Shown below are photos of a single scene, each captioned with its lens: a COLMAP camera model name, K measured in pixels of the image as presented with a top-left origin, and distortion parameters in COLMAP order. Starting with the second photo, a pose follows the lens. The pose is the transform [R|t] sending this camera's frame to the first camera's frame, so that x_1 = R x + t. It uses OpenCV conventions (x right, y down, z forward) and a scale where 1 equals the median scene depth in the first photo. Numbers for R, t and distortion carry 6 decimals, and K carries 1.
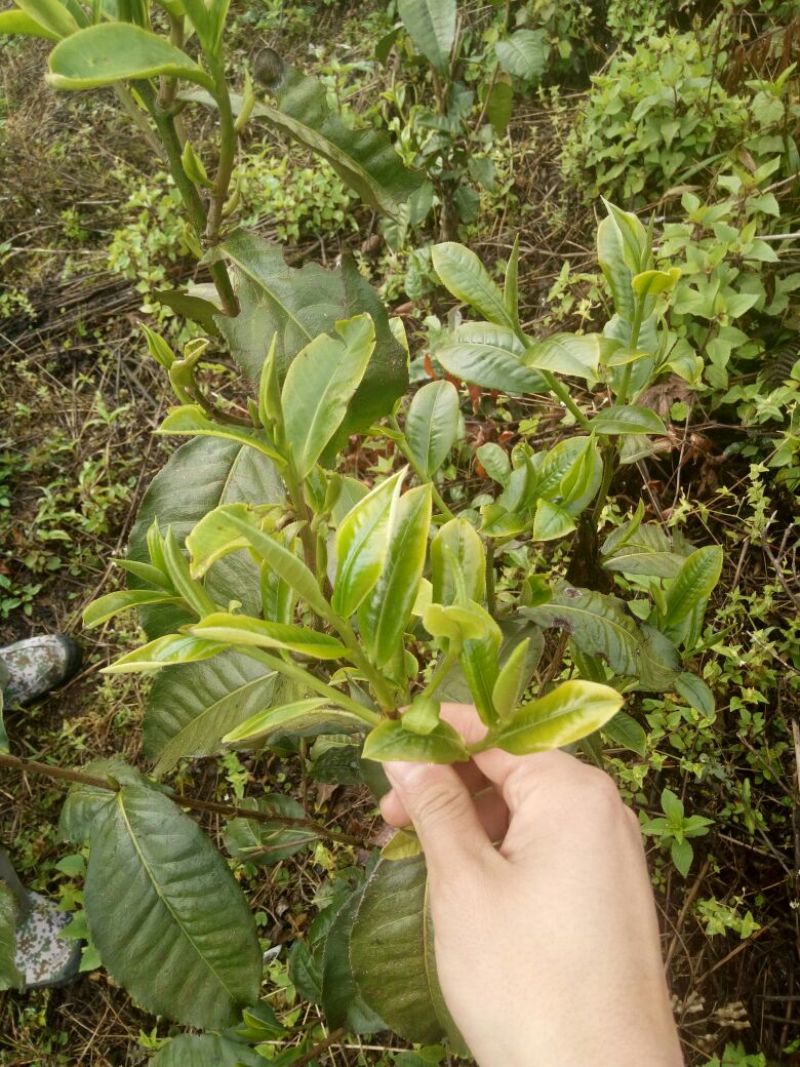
lens RADIAL K [[826.8, 0, 400.0], [0, 826.8, 533.5], [0, 0, 1]] dist [0.048284, -0.050524]
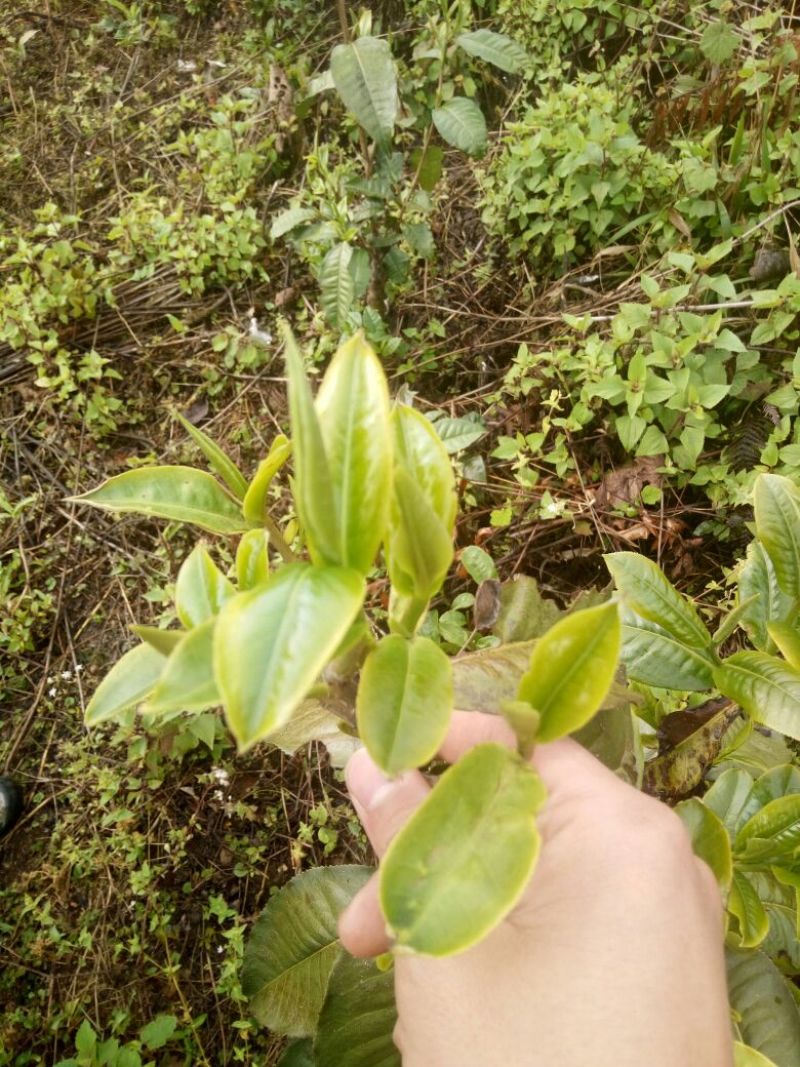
lens RADIAL K [[826.8, 0, 400.0], [0, 826.8, 533.5], [0, 0, 1]] dist [0.048284, -0.050524]
pose [[0.983352, -0.085072, 0.160565, -0.085844], [0.079697, 0.996031, 0.039637, -0.114710], [-0.163299, -0.026180, 0.986229, 0.047168]]
